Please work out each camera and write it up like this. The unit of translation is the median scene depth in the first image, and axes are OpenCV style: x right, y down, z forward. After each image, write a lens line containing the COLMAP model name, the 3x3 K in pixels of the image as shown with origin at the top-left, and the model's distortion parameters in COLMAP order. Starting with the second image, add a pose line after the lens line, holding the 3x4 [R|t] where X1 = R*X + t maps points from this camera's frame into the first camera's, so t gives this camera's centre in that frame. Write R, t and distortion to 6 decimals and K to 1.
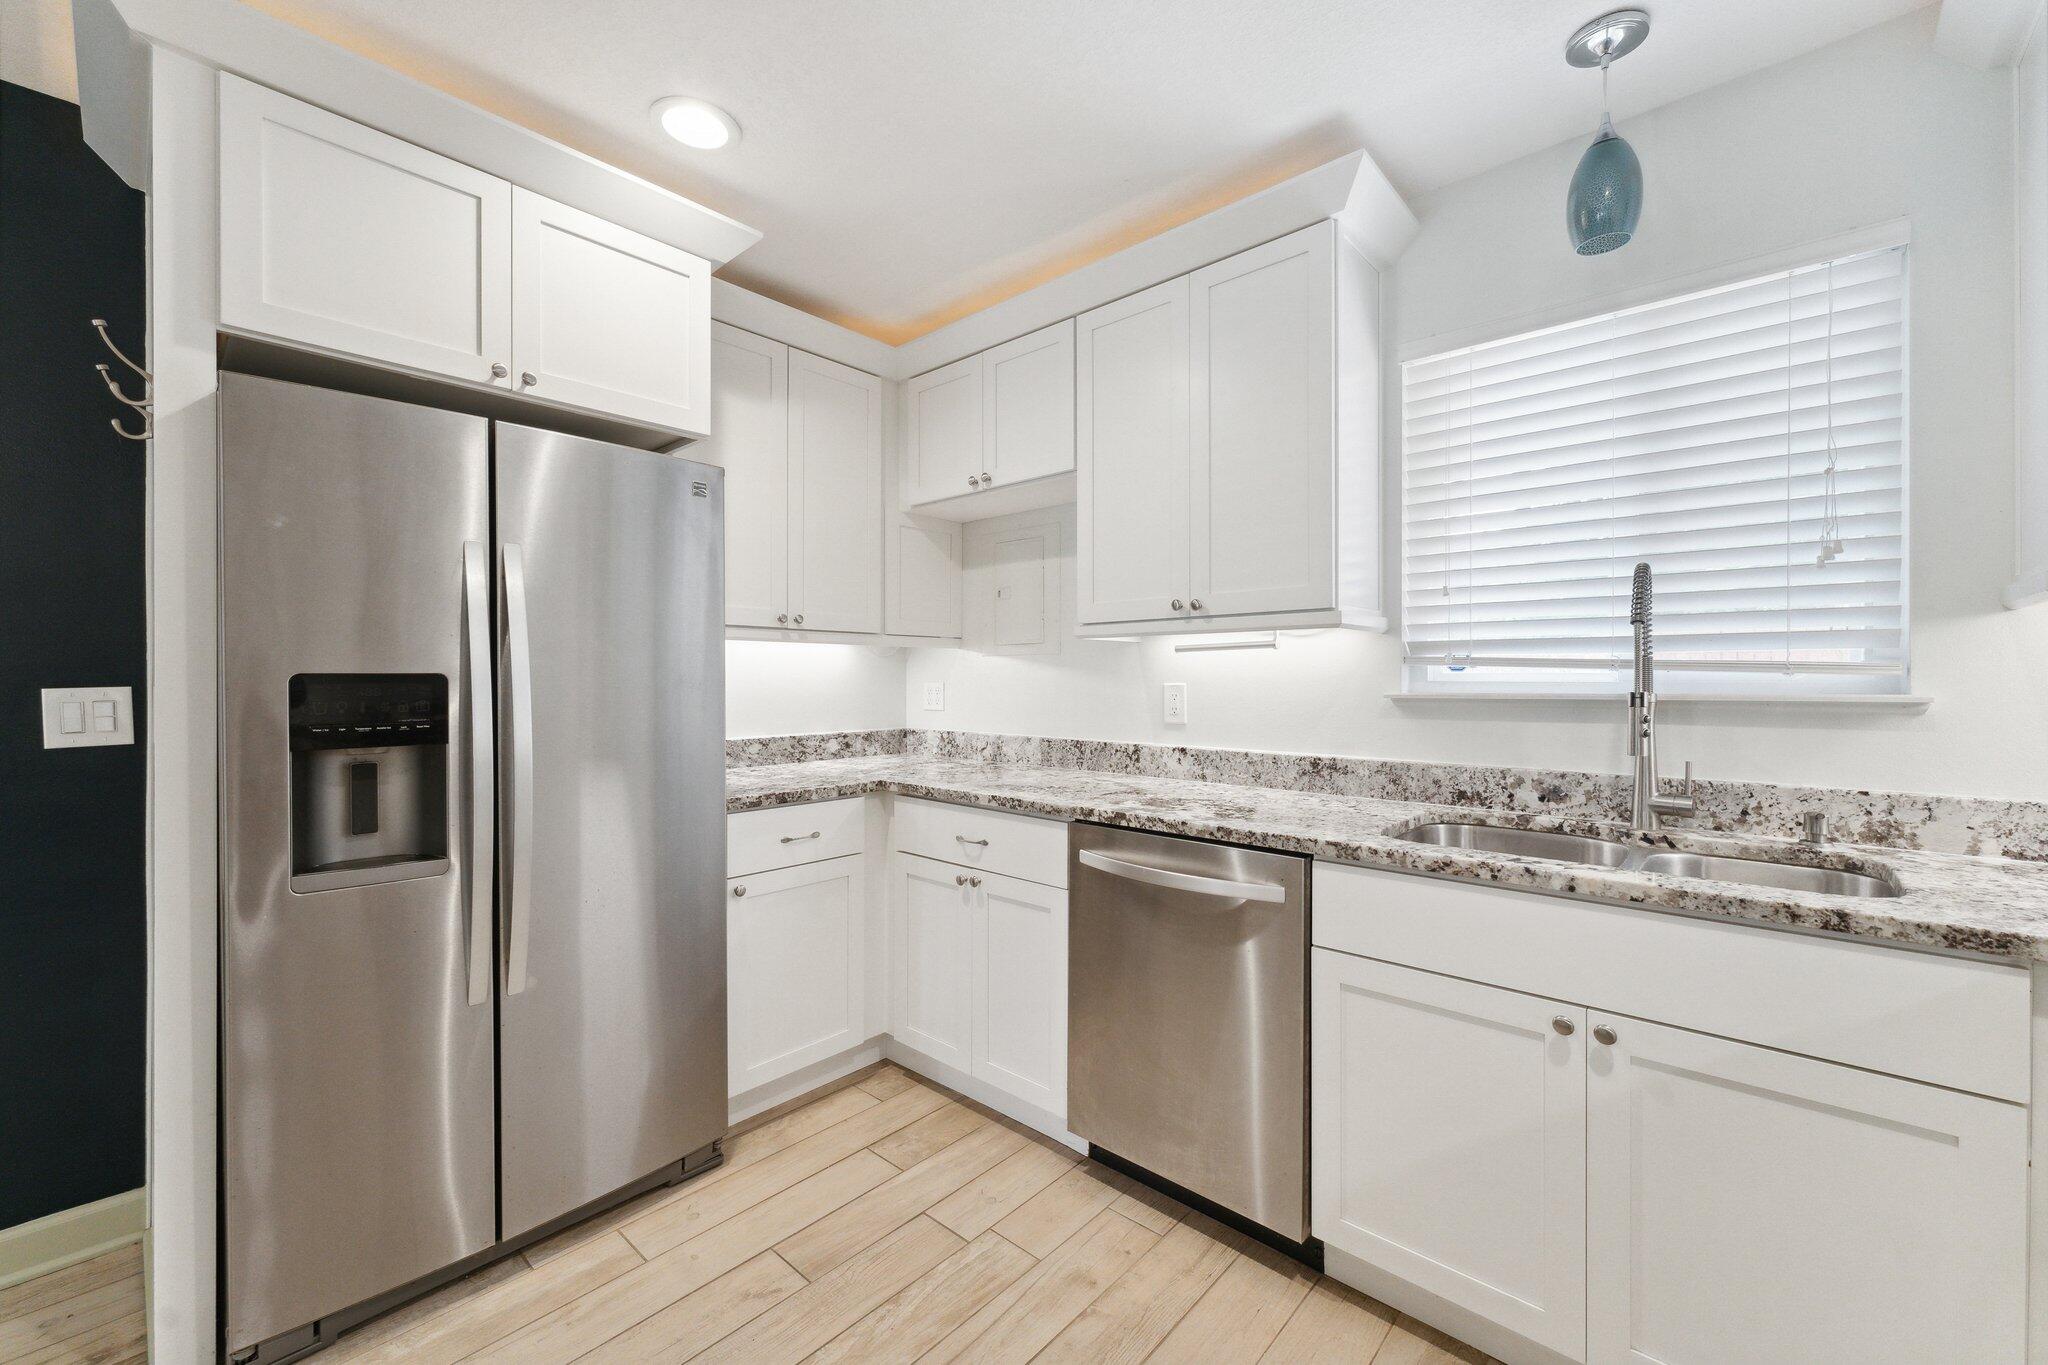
lens RADIAL K [[819.5, 0, 1016.8], [0, 819.5, 681.6], [0, 0, 1]] dist [0.001918, -0.000855]
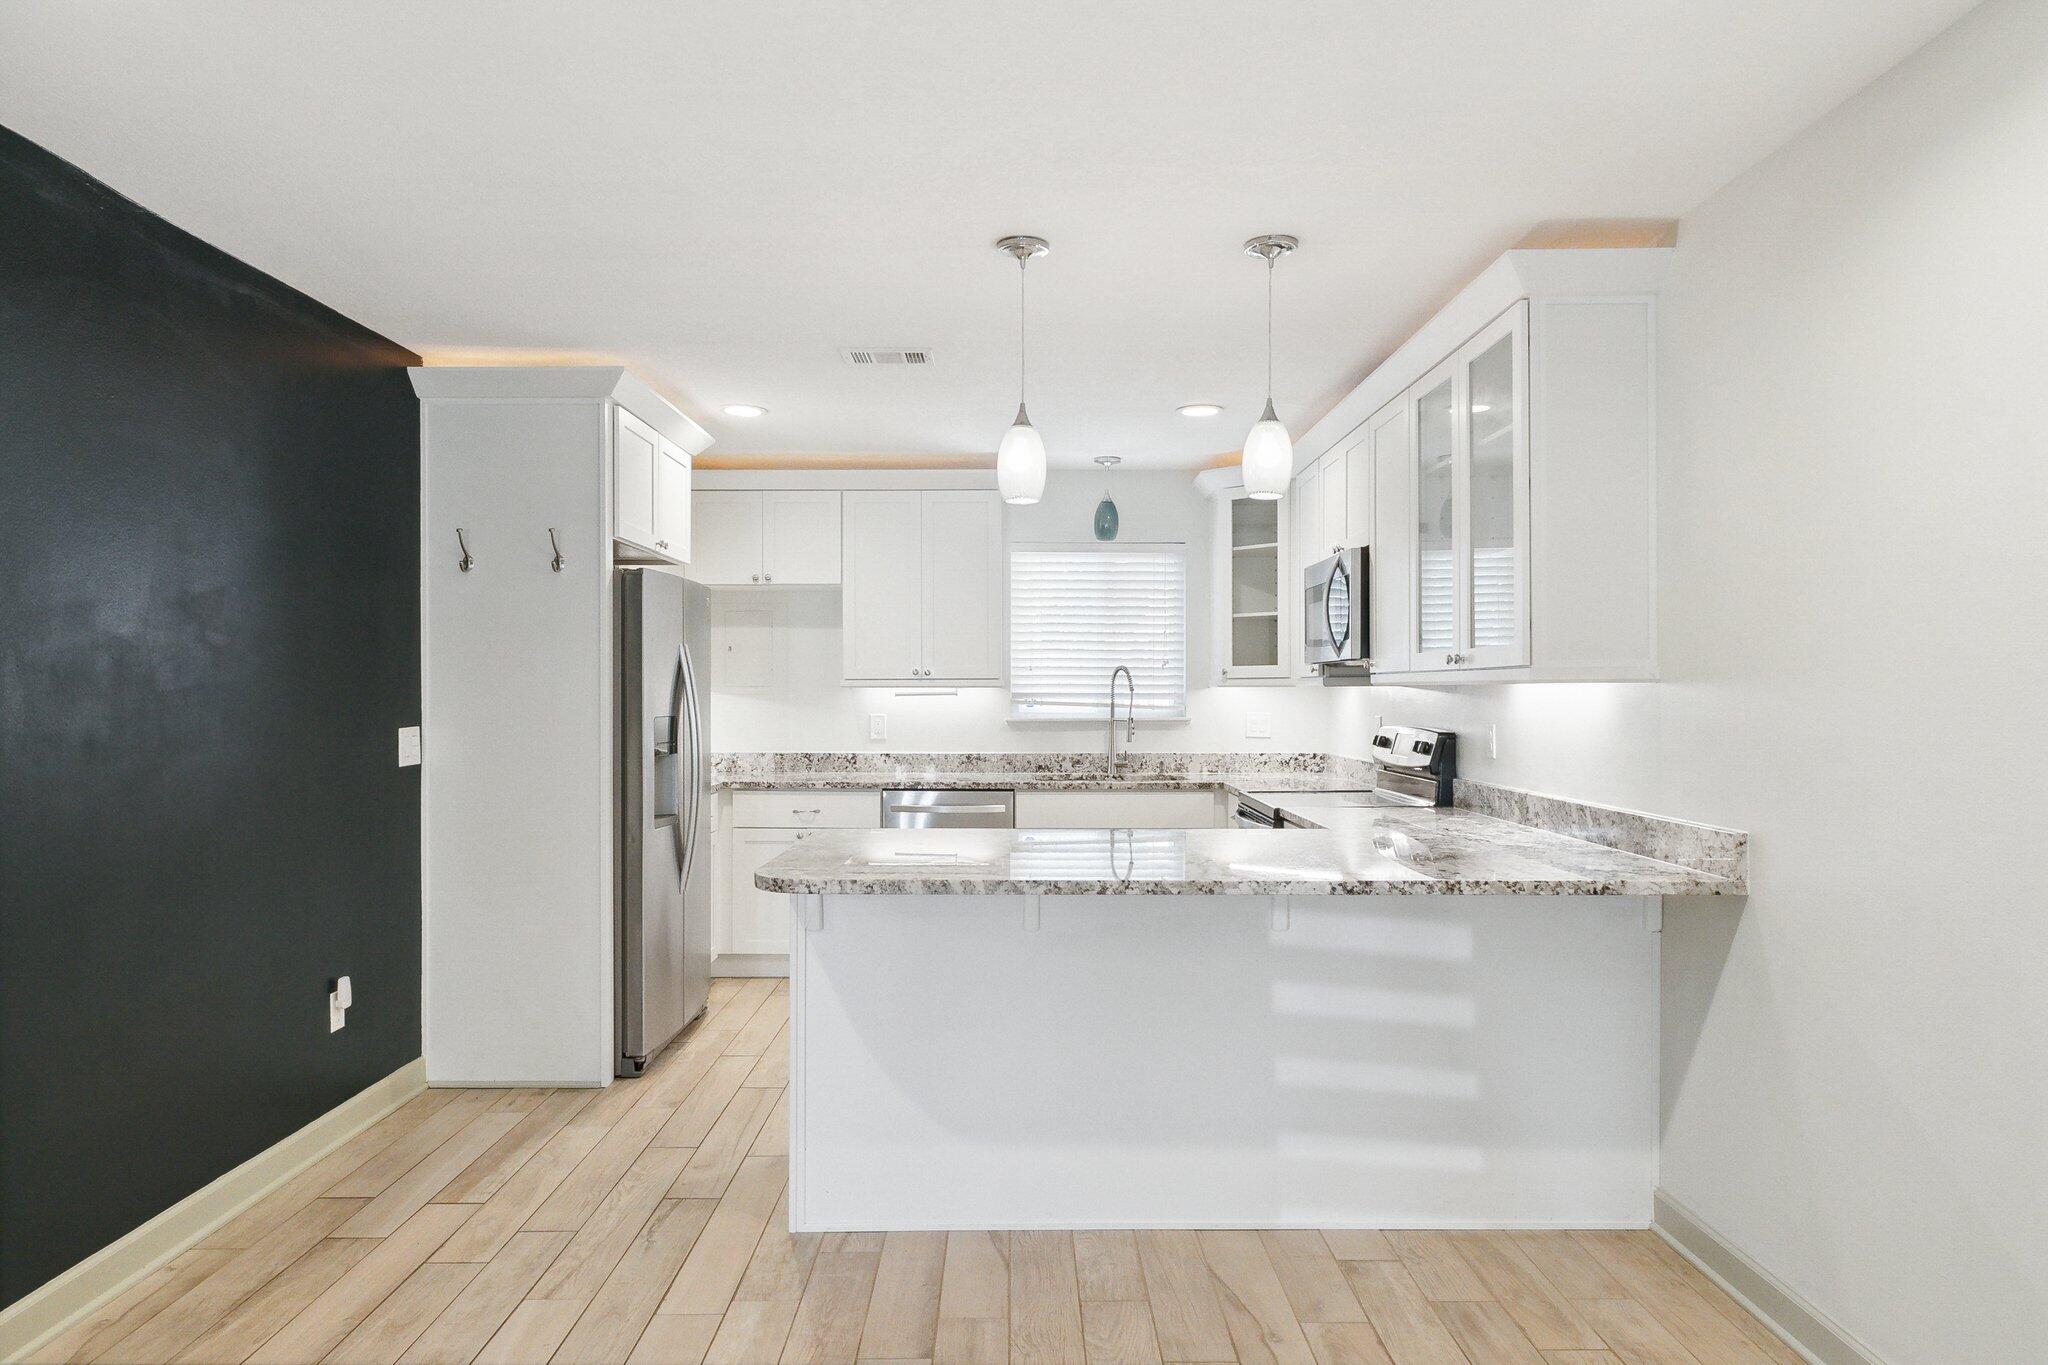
lens RADIAL K [[1257.5, 0, 1028.2], [0, 1257.5, 697.7], [0, 0, 1]] dist [-0.015110, 0.001620]
pose [[0.735651, -0.001497, 0.677359, -1.700198], [0.002443, 0.999997, -0.000443, -0.038668], [-0.677356, 0.001981, 0.735653, -1.375515]]
